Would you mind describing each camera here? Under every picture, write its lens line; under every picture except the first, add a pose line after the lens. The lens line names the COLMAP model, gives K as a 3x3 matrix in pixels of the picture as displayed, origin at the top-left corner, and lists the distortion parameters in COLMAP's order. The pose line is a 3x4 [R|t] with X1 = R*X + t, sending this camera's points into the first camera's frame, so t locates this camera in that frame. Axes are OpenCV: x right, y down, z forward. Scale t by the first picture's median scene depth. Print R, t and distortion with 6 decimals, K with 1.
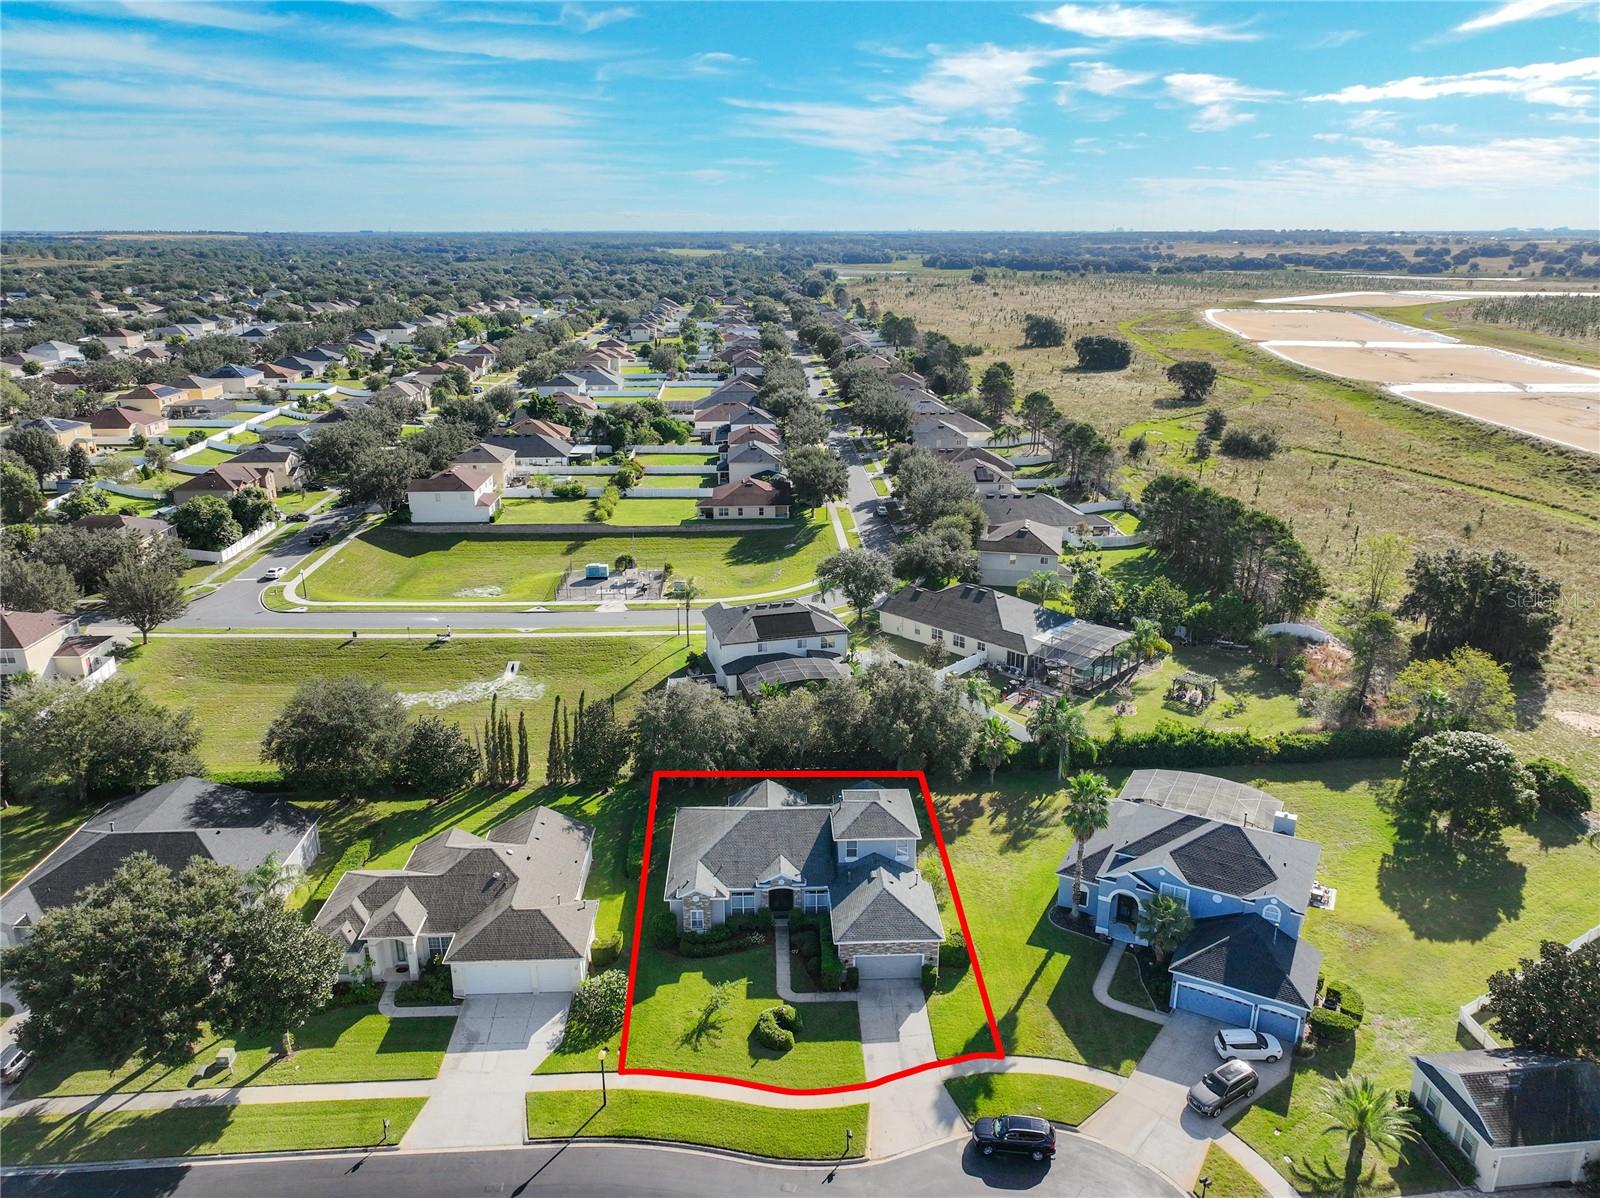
lens RADIAL K [[1120.8, 0, 818.7], [0, 1120.8, 597.3], [0, 0, 1]] dist [0.004639, -0.000236]
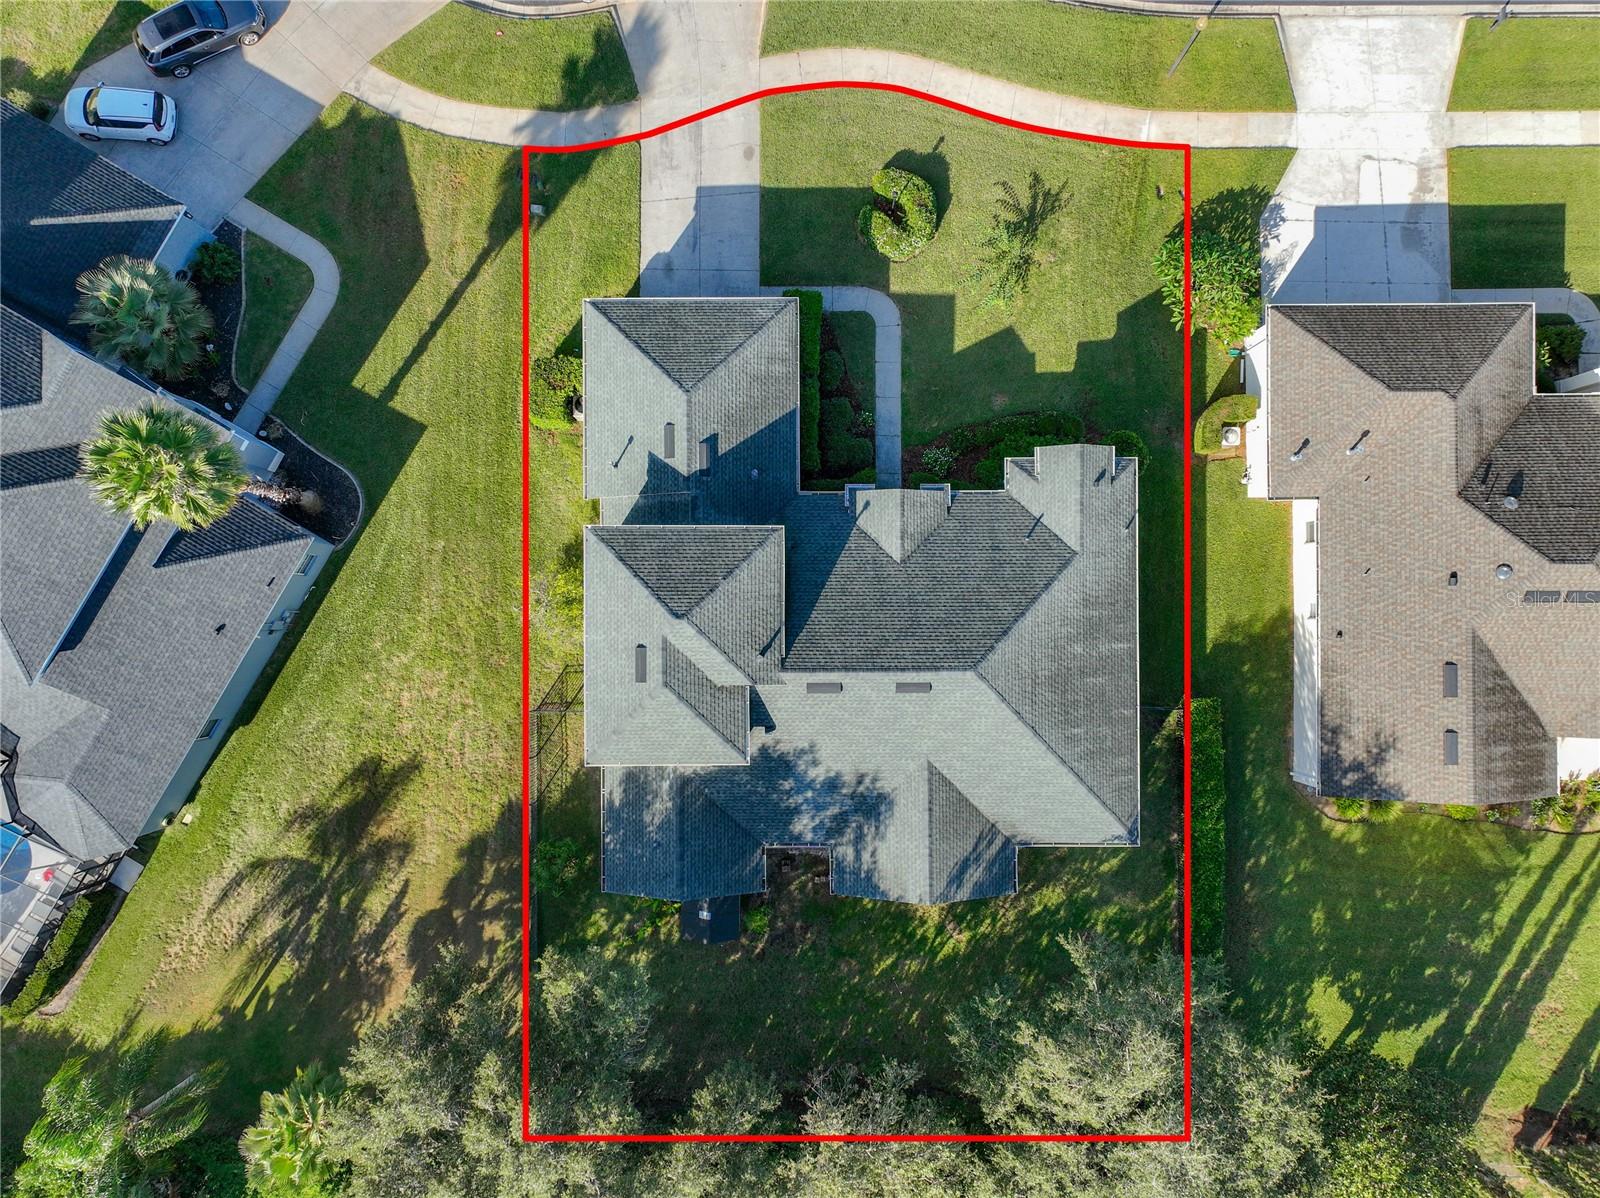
lens RADIAL K [[1145.2, 0, 800.0], [0, 1145.2, 599.0], [0, 0, 1]] dist [0.005872, 0.002064]
pose [[-0.998699, -0.050998, -0.000418, 0.006476], [0.016025, -0.321578, 0.946748, -0.237587], [-0.048417, 0.945509, 0.321977, 0.953290]]
